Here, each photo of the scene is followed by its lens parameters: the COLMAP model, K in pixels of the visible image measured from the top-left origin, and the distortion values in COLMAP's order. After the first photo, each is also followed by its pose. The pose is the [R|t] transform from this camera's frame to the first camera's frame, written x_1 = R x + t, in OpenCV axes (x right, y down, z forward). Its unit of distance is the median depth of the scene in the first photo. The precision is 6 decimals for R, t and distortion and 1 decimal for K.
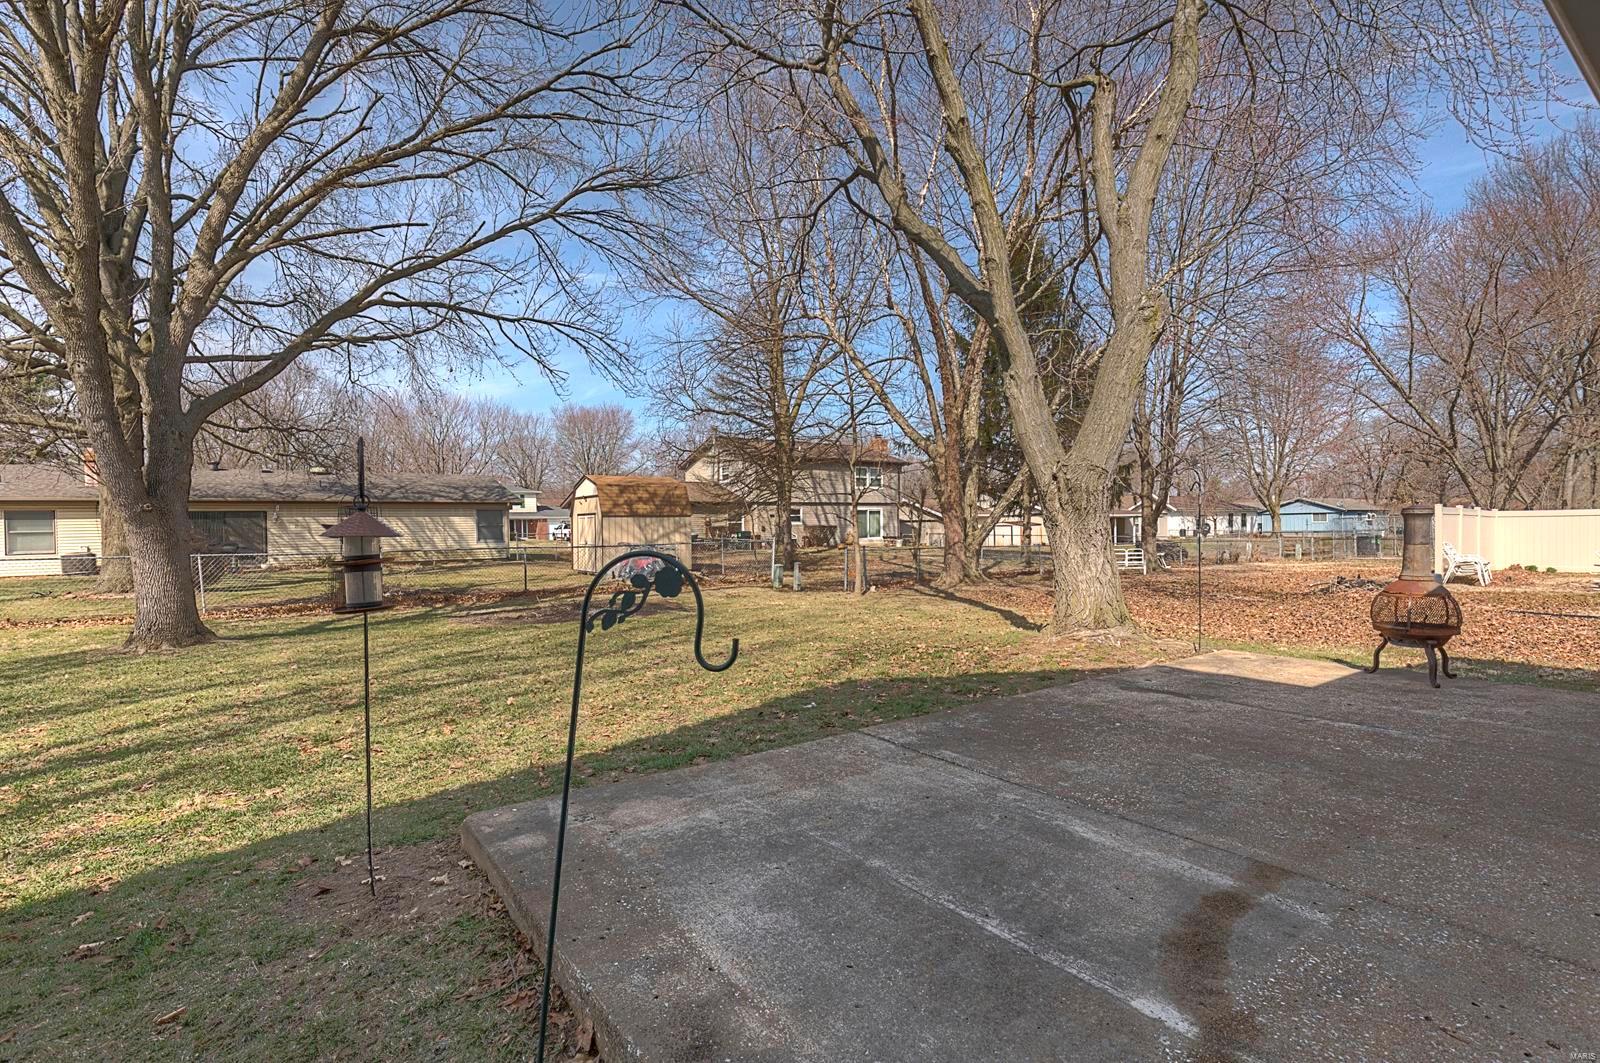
lens RADIAL K [[742.3, 0, 808.8], [0, 742.3, 530.0], [0, 0, 1]] dist [-0.001661, -0.000353]
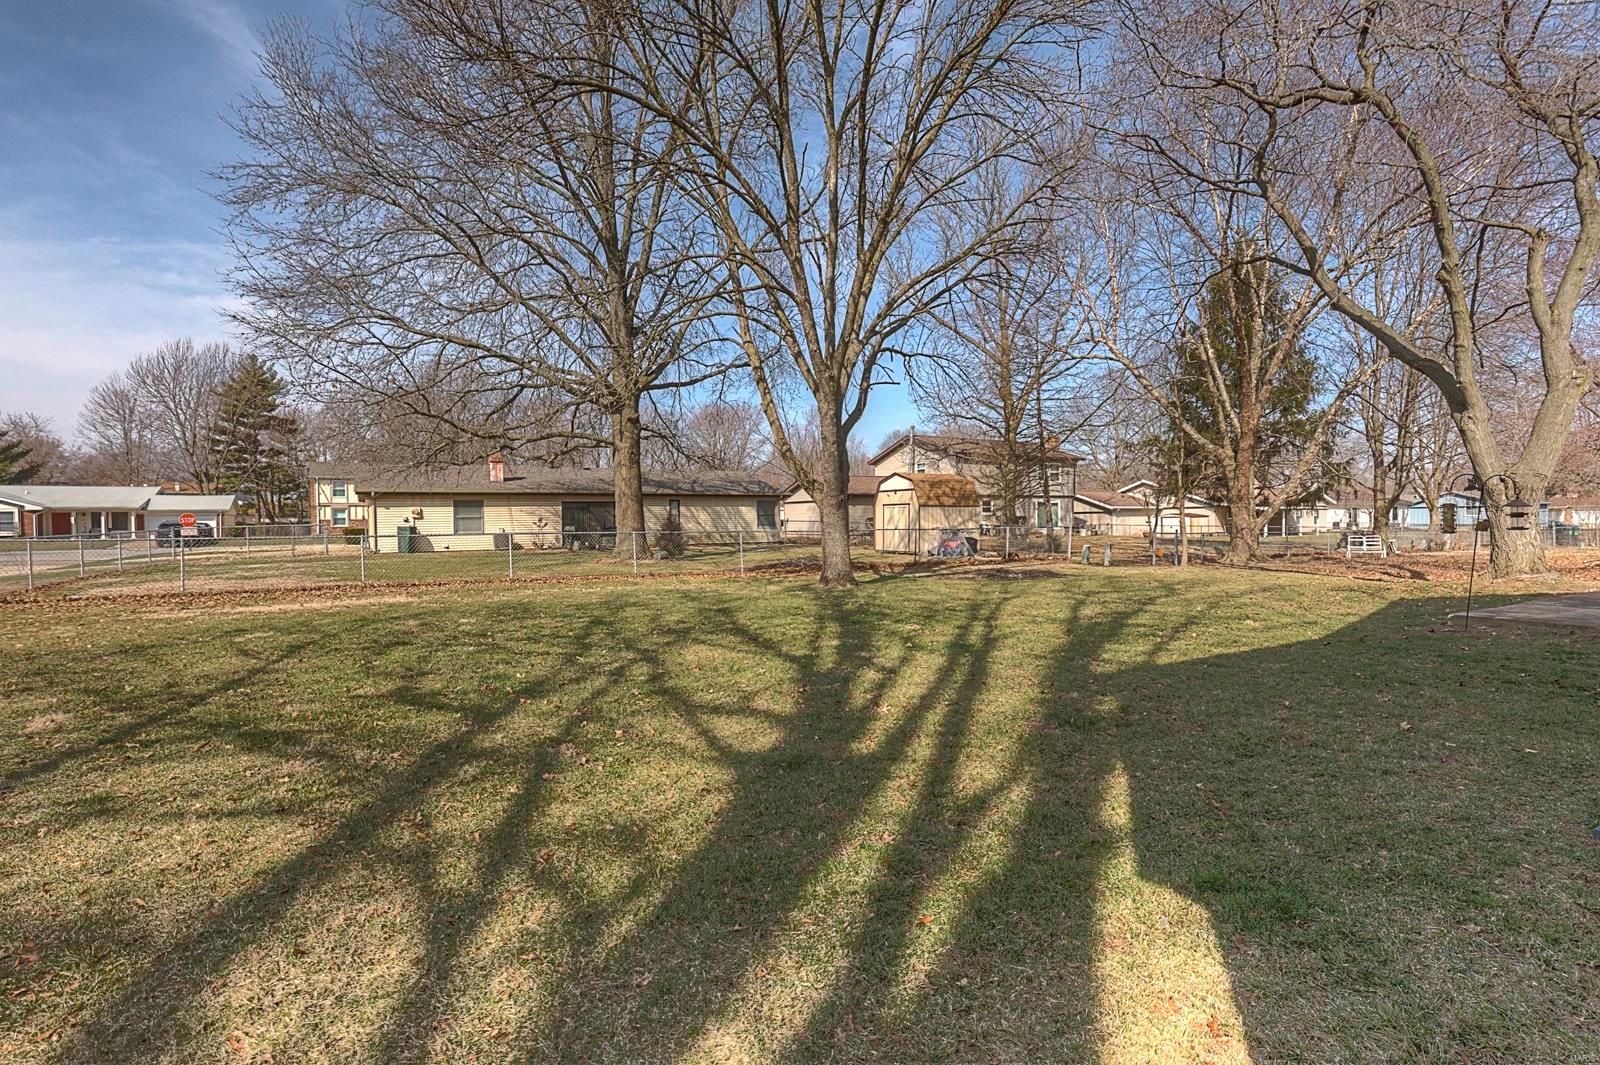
lens RADIAL K [[742.3, 0, 790.3], [0, 742.3, 522.5], [0, 0, 1]] dist [-0.001661, -0.000353]
pose [[0.993437, 0.005180, -0.114263, -1.073524], [-0.005160, 0.999987, 0.000465, 0.026958], [0.114264, 0.000128, 0.993450, -0.812139]]
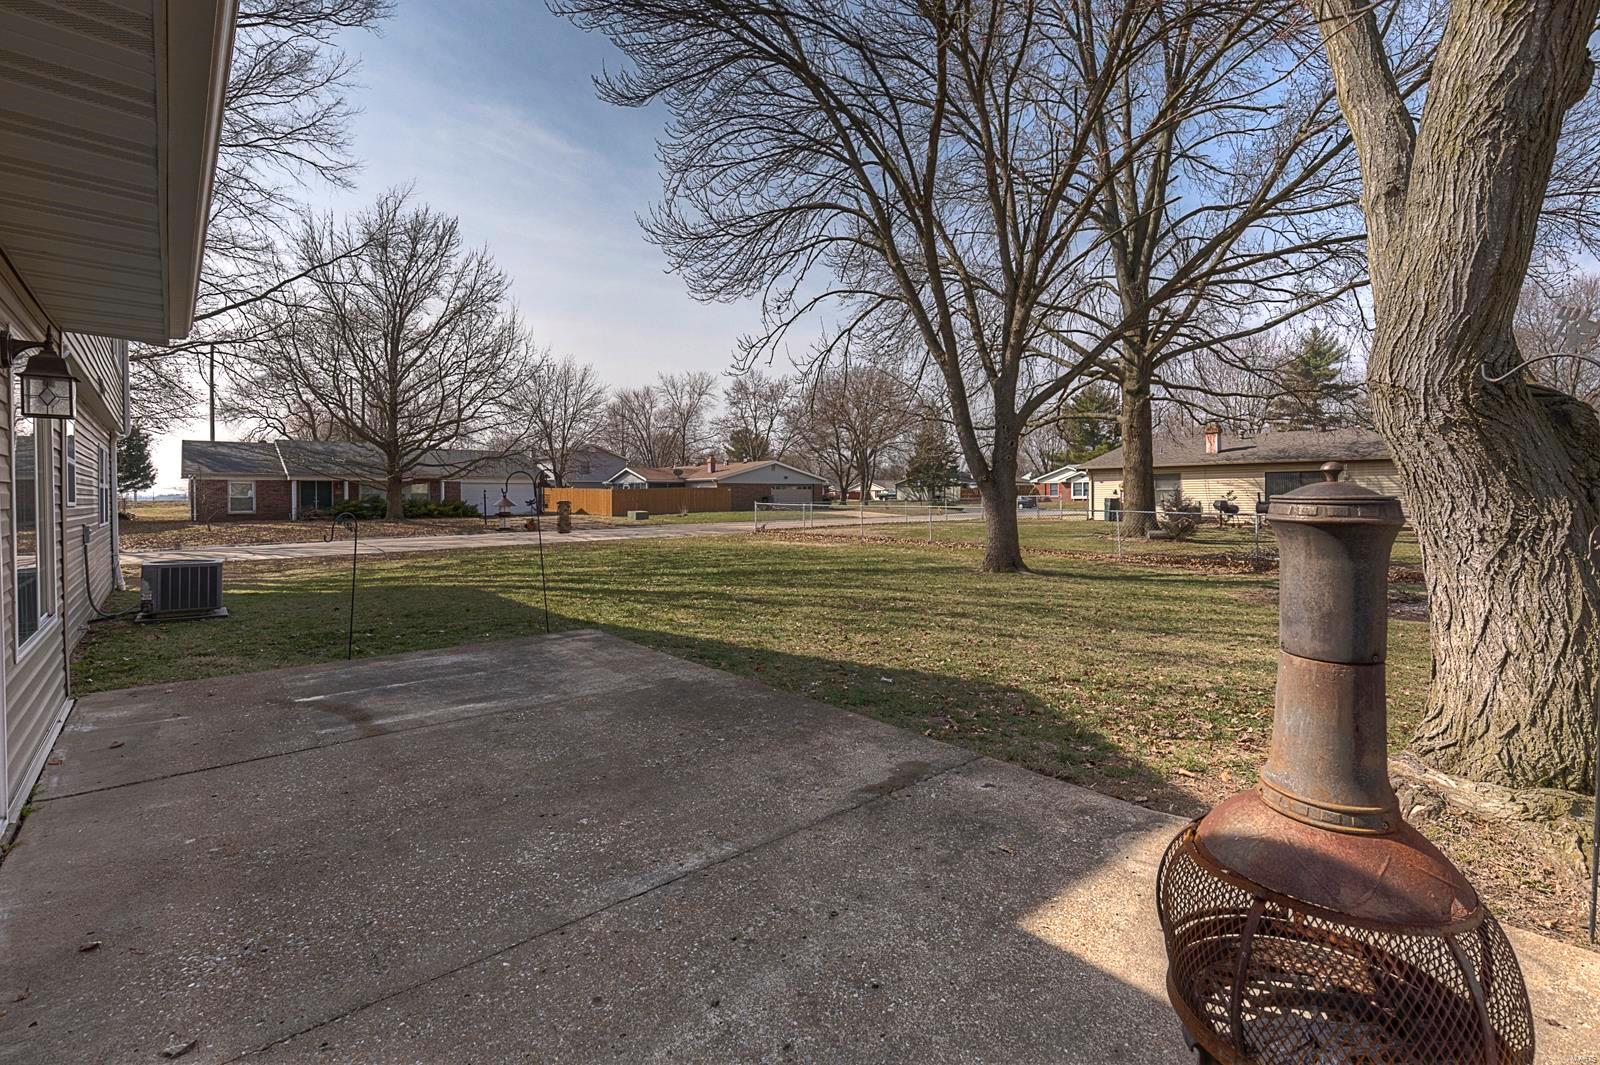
lens RADIAL K [[719.5, 0, 801.4], [0, 719.5, 496.9], [0, 0, 1]] dist [0.005146, 0.000384]
pose [[0.088283, 0.017135, -0.995948, 0.872830], [0.003481, 0.999841, 0.017510, -0.033437], [0.996089, -0.005013, 0.088210, 0.686520]]
